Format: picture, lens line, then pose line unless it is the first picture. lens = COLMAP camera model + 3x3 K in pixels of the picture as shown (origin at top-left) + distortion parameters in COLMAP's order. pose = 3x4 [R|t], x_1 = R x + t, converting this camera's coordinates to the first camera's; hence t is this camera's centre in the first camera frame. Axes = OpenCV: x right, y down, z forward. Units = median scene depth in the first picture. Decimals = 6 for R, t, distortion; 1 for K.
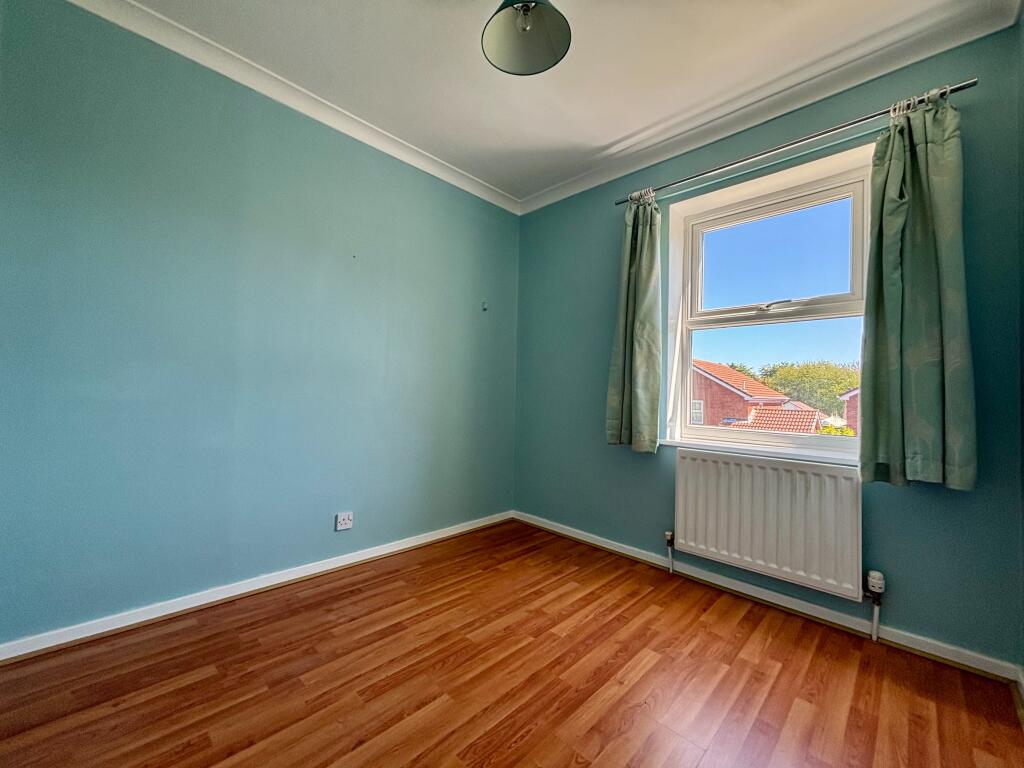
lens RADIAL K [[410.3, 0, 514.0], [0, 410.3, 383.7], [0, 0, 1]] dist [-0.001883, 0.002010]
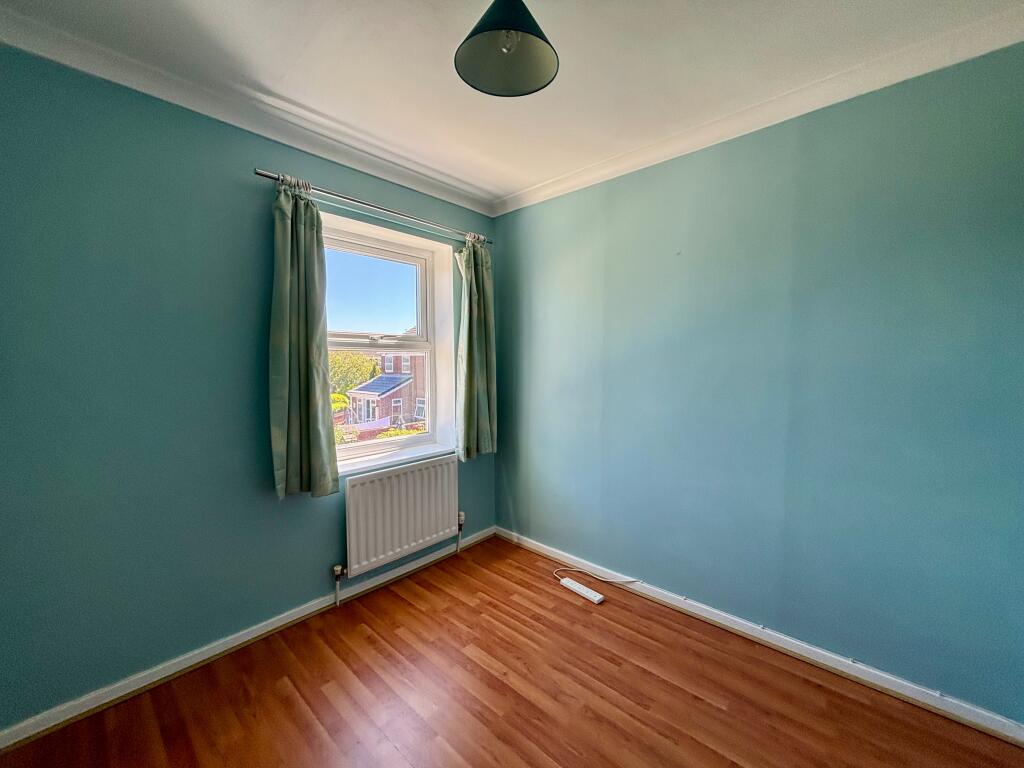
lens RADIAL K [[410.3, 0, 507.7], [0, 410.3, 382.4], [0, 0, 1]] dist [-0.001883, 0.002010]
pose [[-0.018638, -0.079907, 0.996628, -0.596410], [-0.021535, 0.996602, 0.079502, -0.165904], [-0.999594, -0.019980, -0.020295, 0.677909]]
